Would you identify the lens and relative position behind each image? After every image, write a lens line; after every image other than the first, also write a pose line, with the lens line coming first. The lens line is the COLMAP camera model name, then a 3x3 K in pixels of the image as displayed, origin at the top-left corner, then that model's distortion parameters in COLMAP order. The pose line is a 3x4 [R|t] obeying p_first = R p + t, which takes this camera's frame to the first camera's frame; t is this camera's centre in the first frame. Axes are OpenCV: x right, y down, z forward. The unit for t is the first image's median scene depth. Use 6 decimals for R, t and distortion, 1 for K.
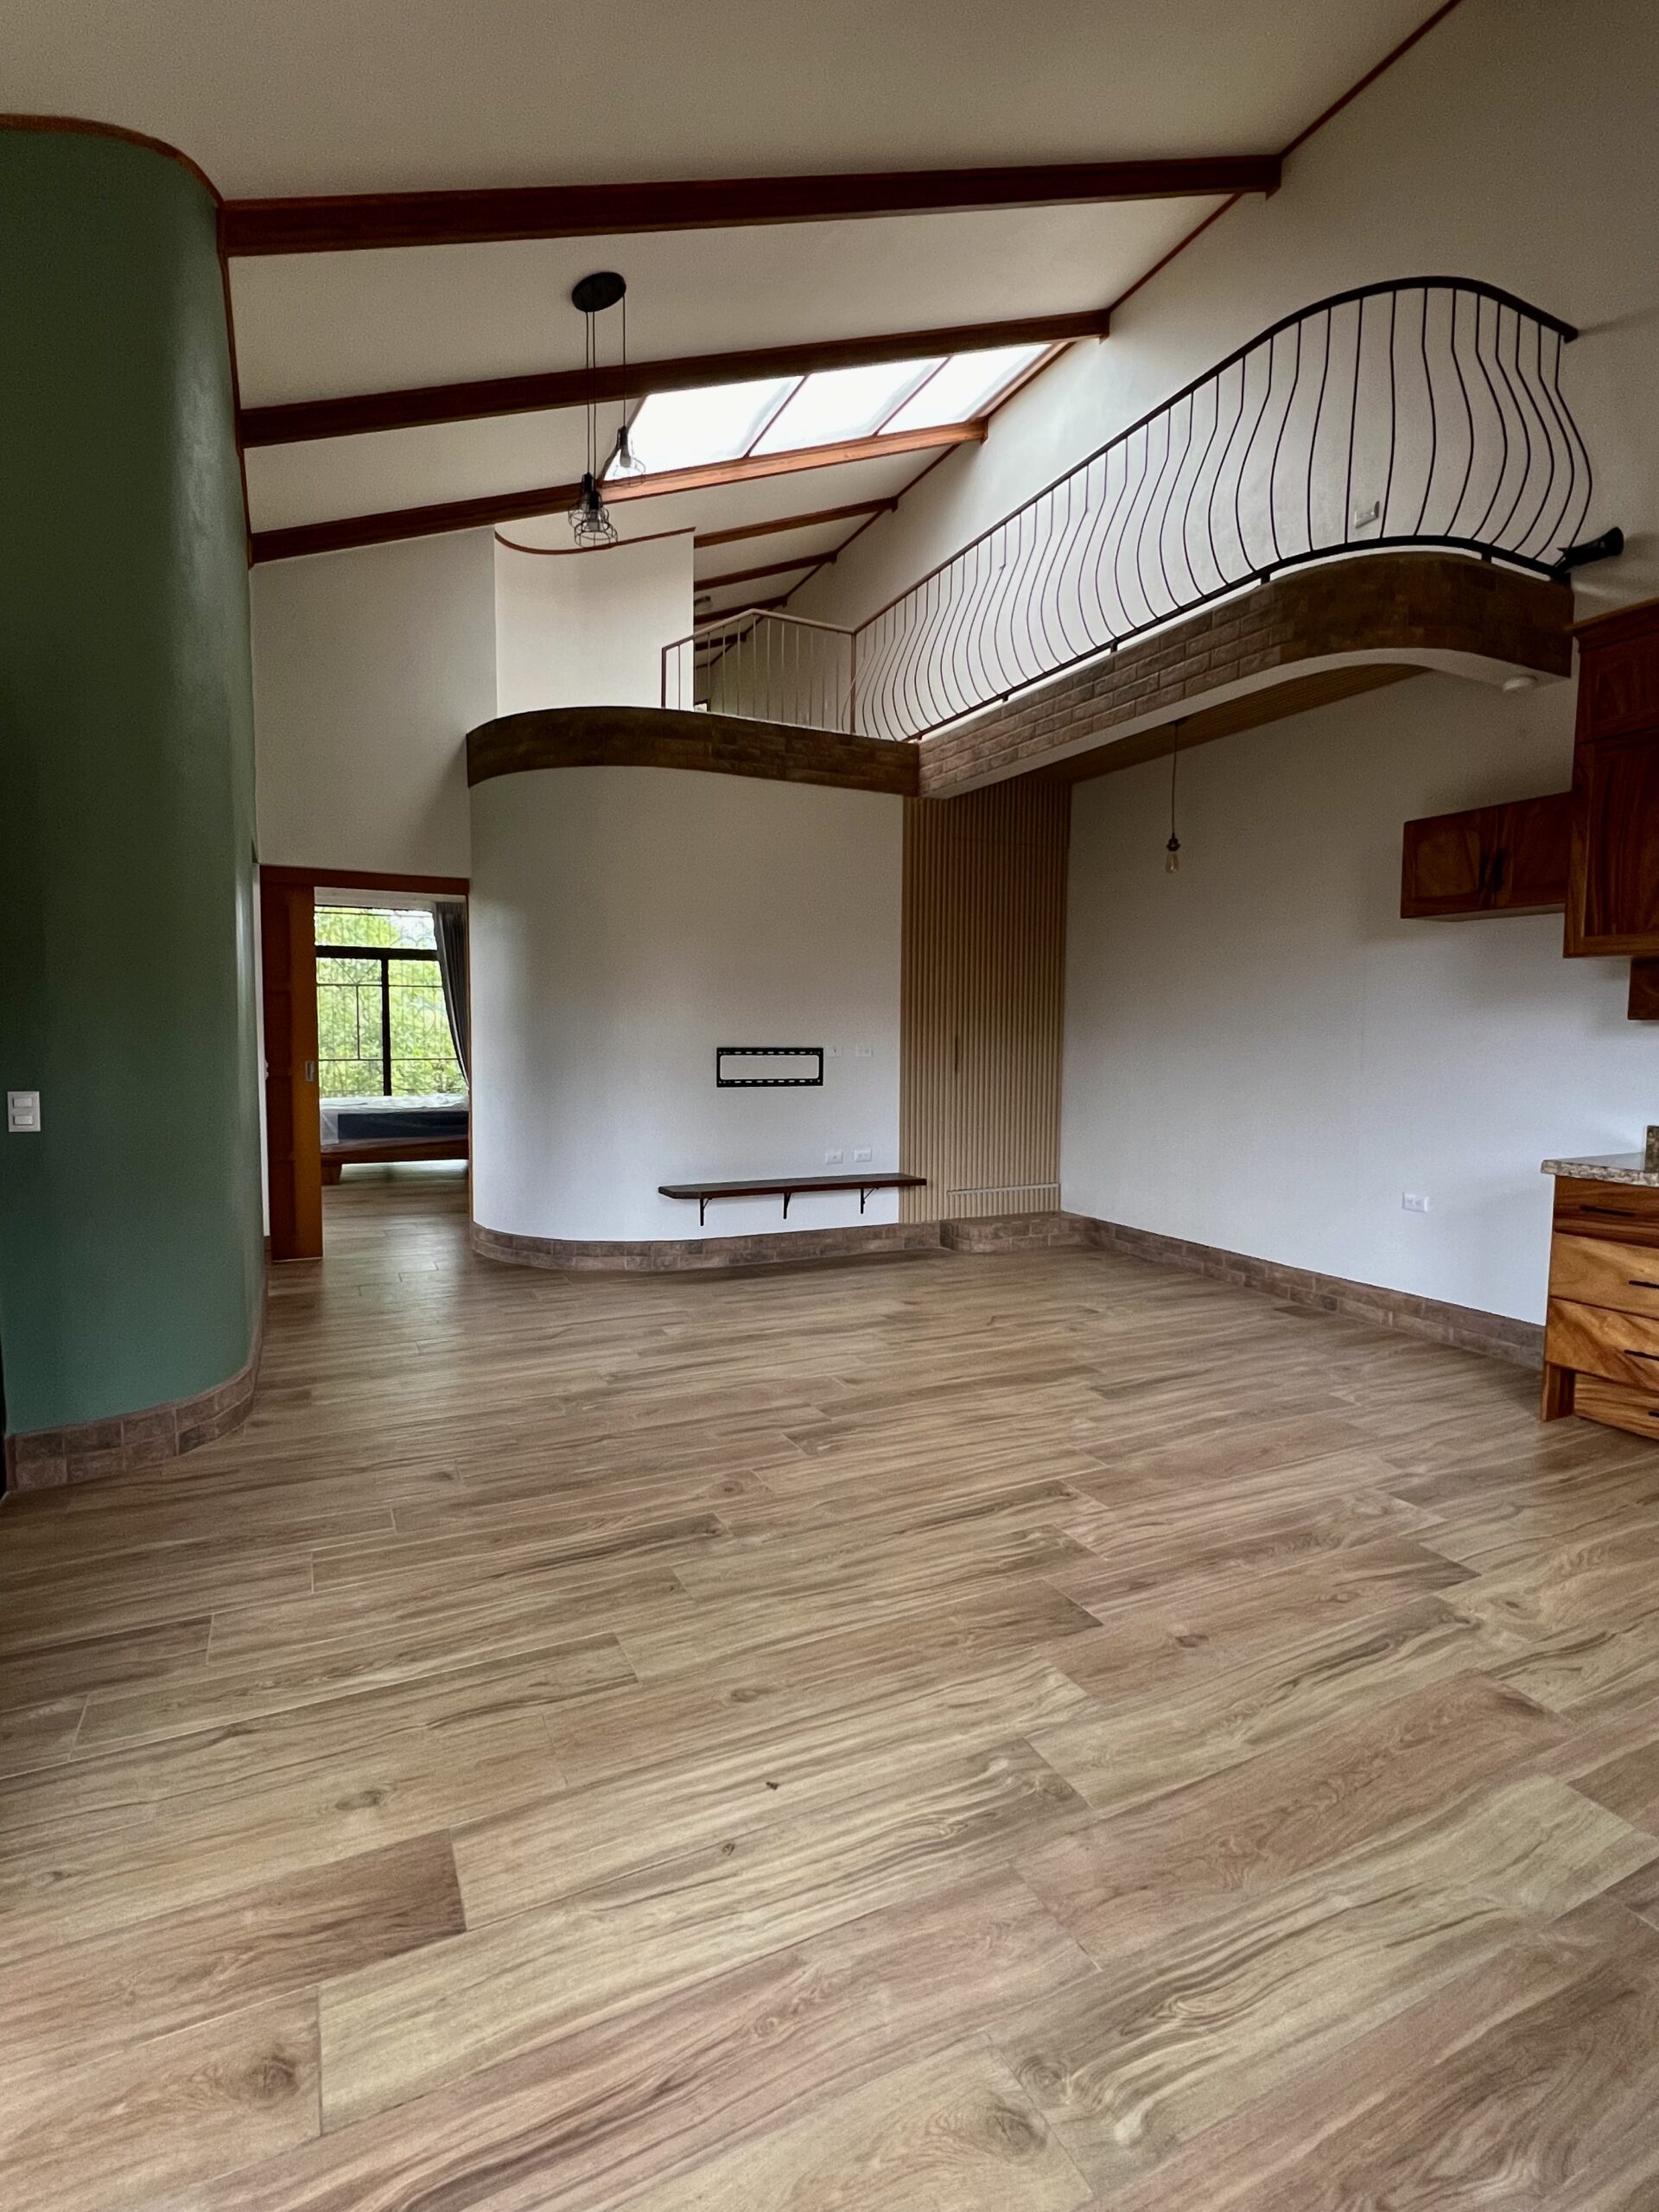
lens RADIAL K [[1066.2, 0, 820.2], [0, 1066.2, 1091.4], [0, 0, 1]] dist [-0.004111, 0.002489]
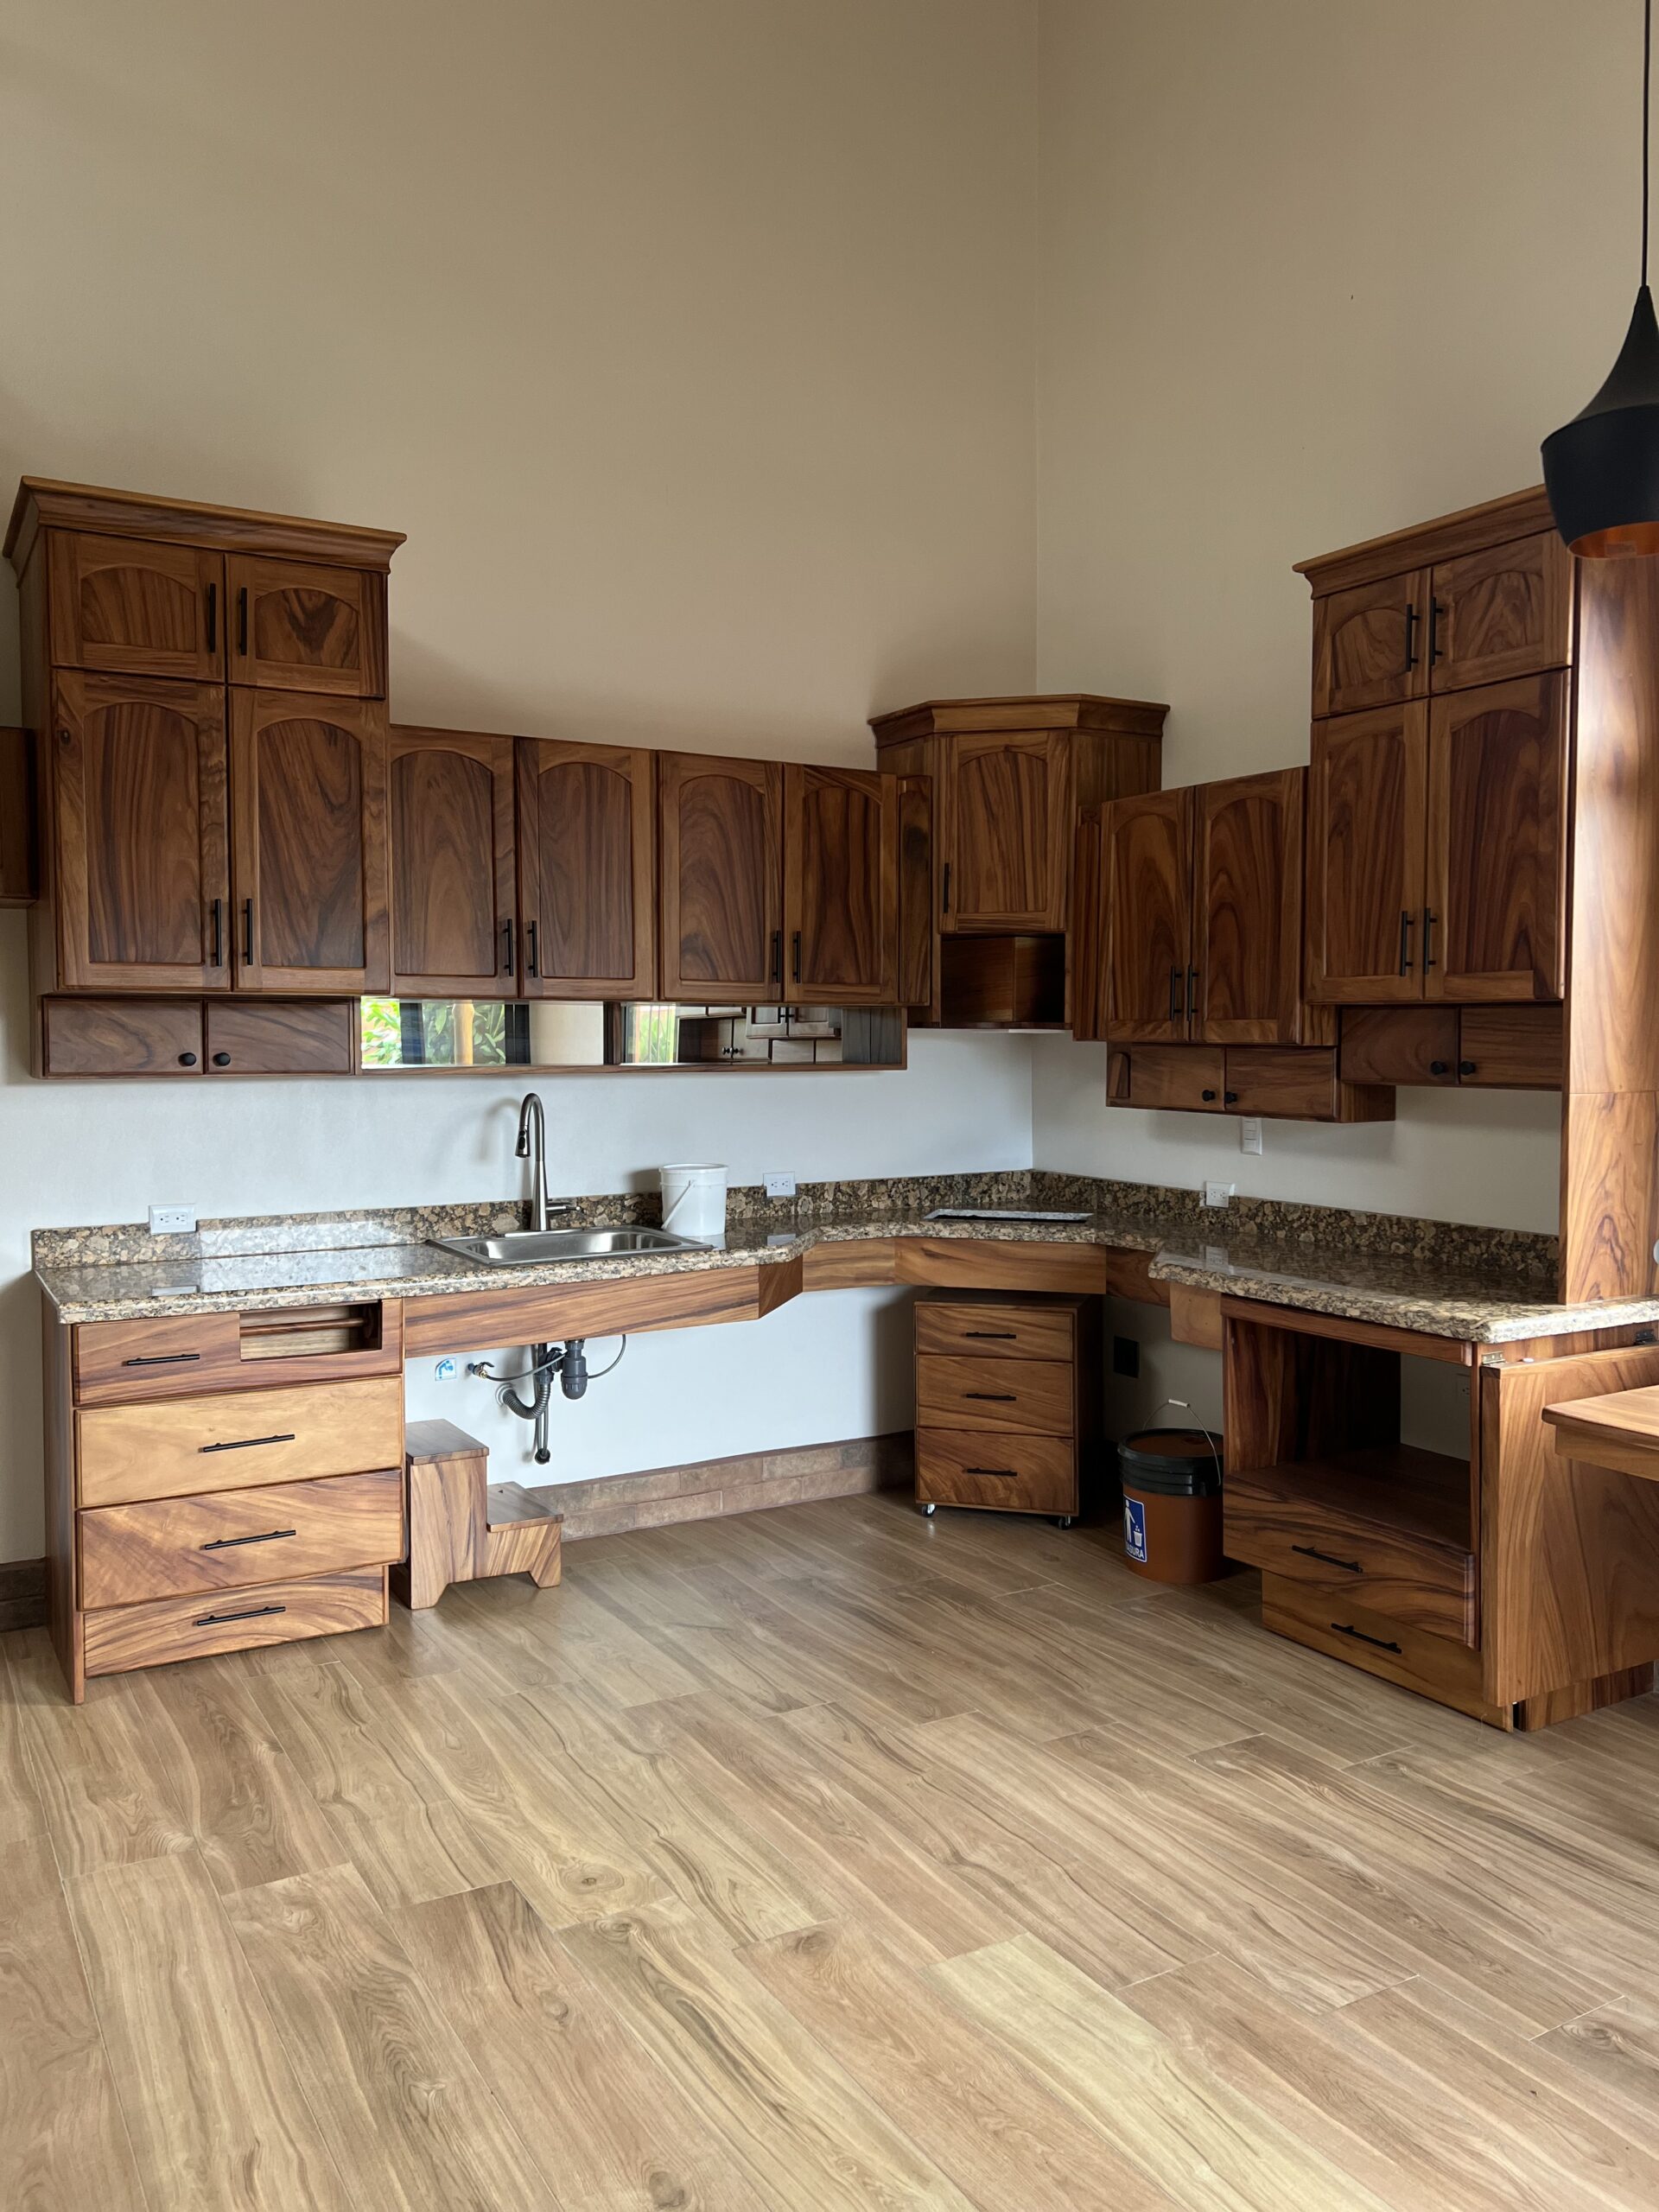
lens RADIAL K [[1684.9, 0, 793.6], [0, 1684.9, 1107.9], [0, 0, 1]] dist [0.045264, -0.047010]
pose [[-0.070245, -0.053049, 0.996118, -0.394320], [0.057056, 0.996736, 0.057106, -0.093598], [-0.995897, 0.060846, -0.066989, 0.666203]]
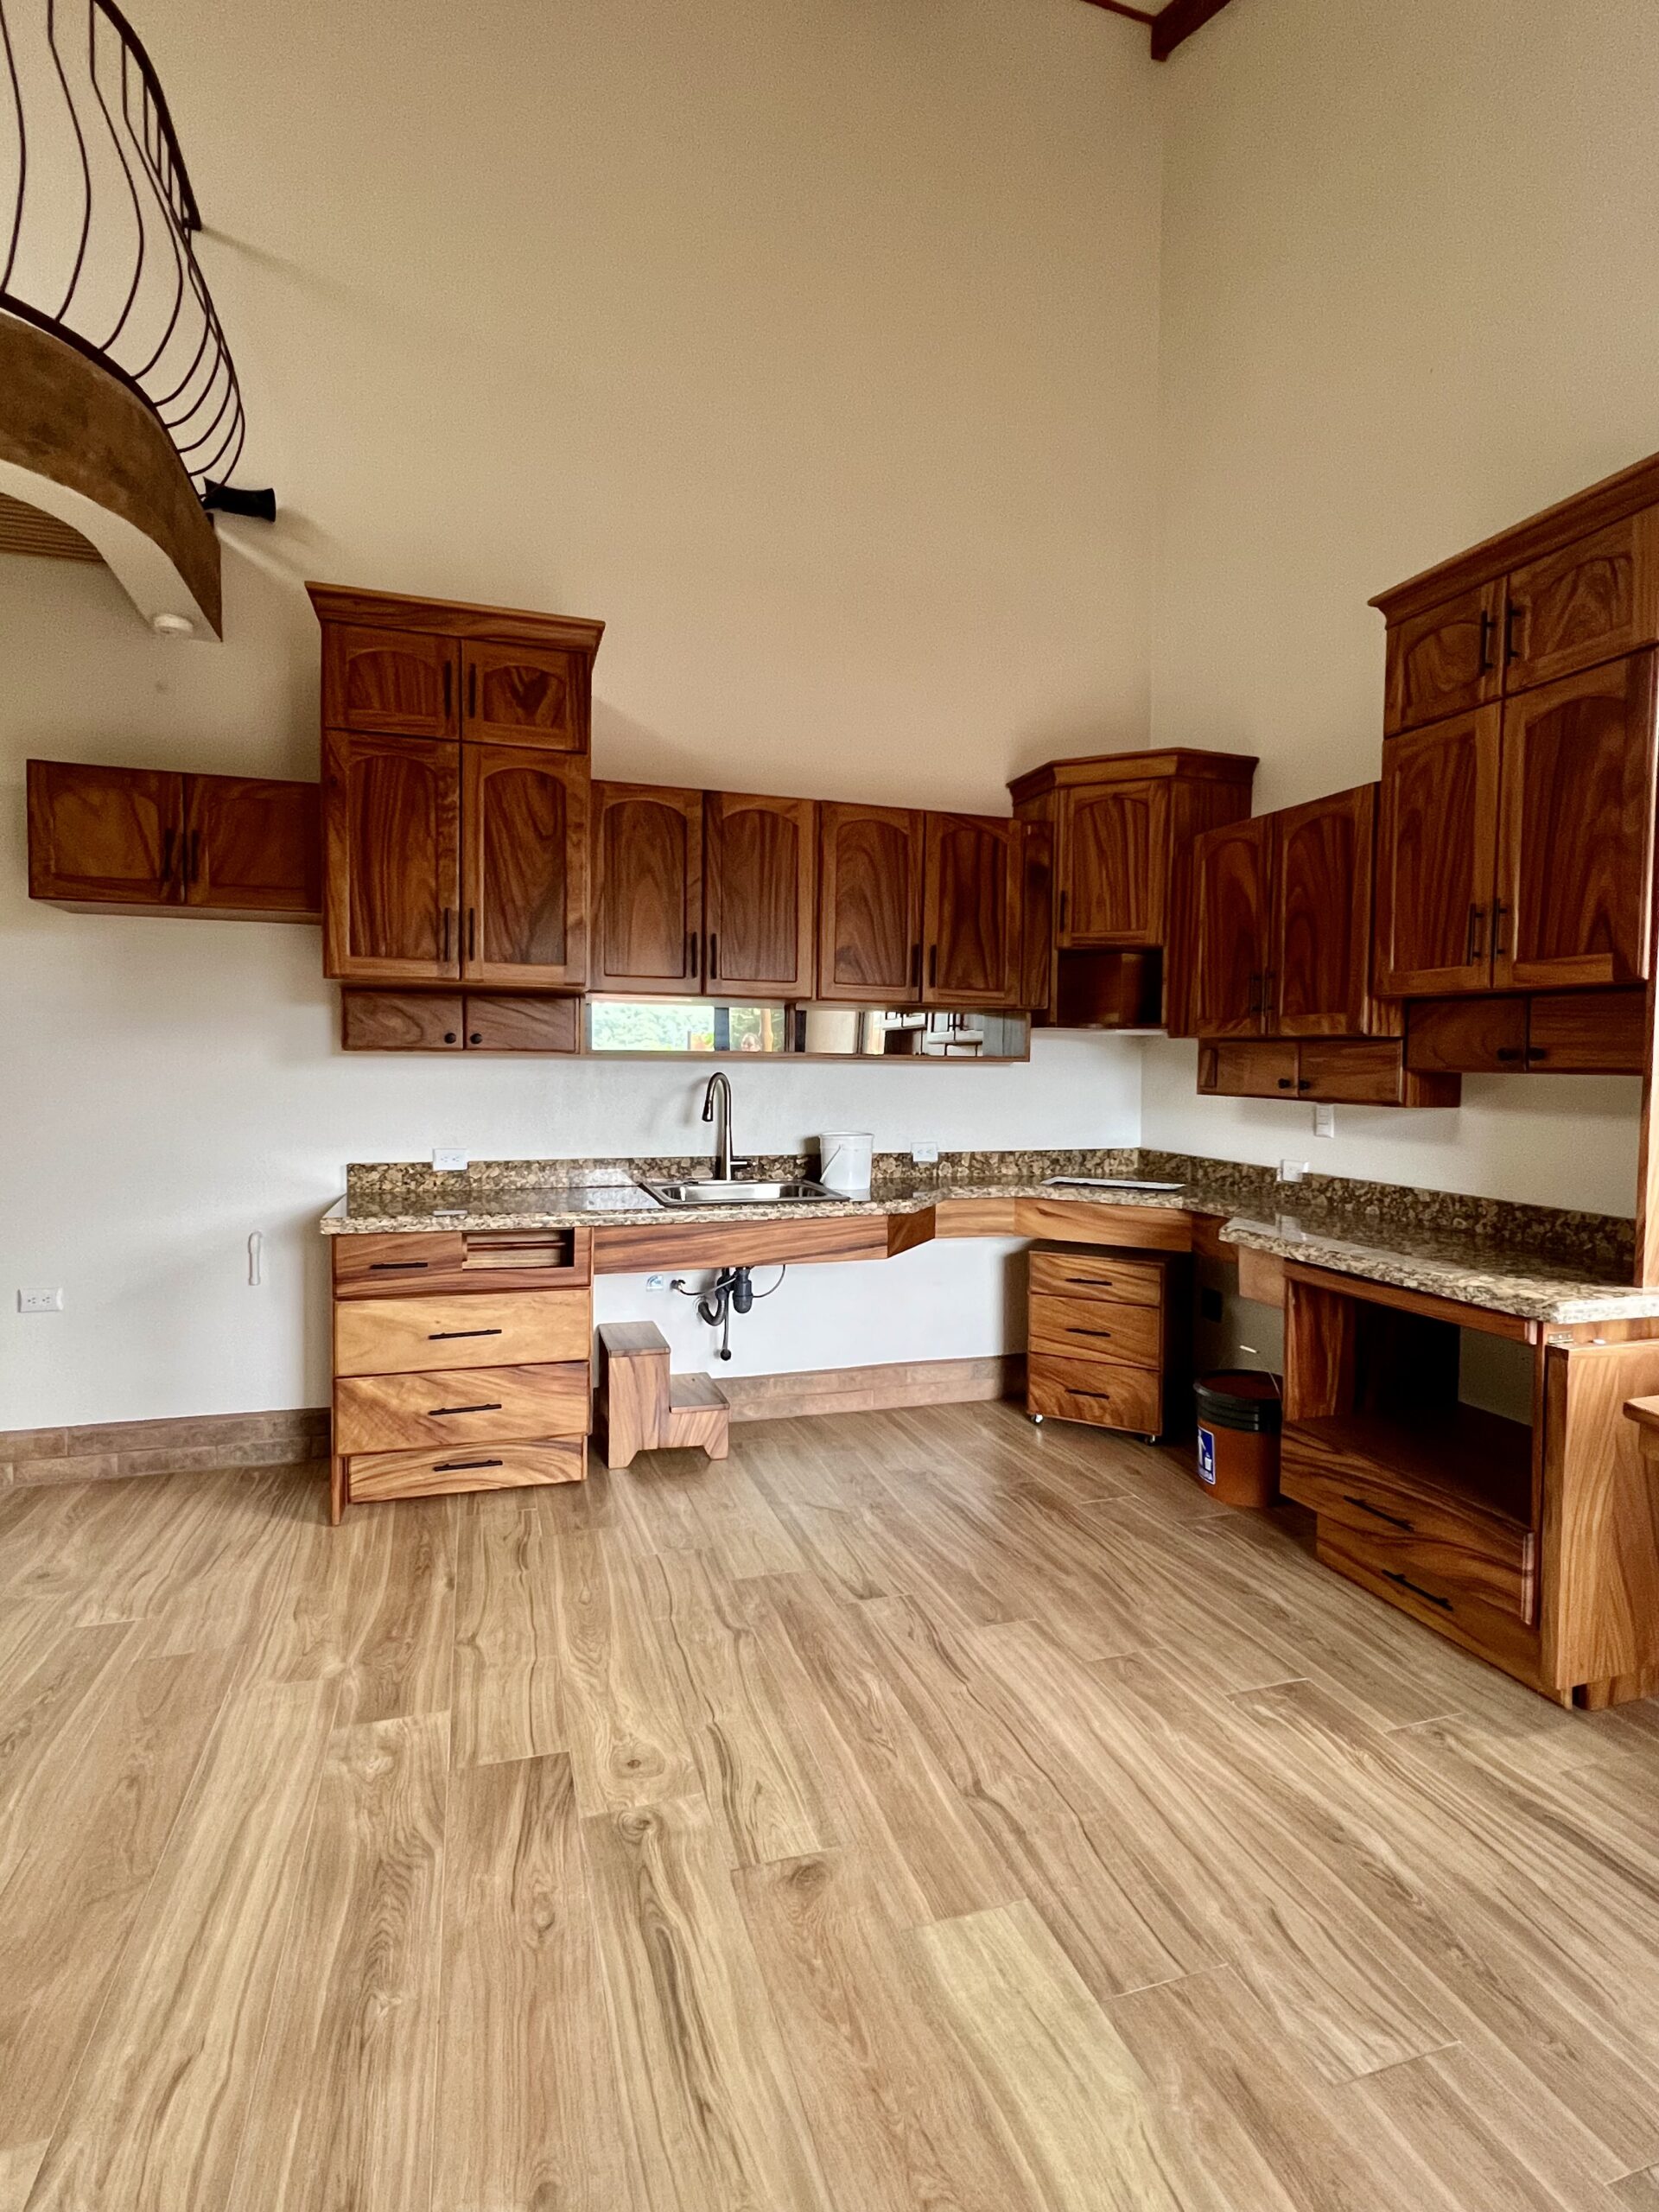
lens RADIAL K [[1066.2, 0, 812.3], [0, 1066.2, 1106.9], [0, 0, 1]] dist [-0.004111, 0.002489]
pose [[0.138113, -0.046425, 0.989328, -0.098325], [0.042954, 0.998242, 0.040847, -0.044482], [-0.989485, 0.036854, 0.139865, 0.535819]]
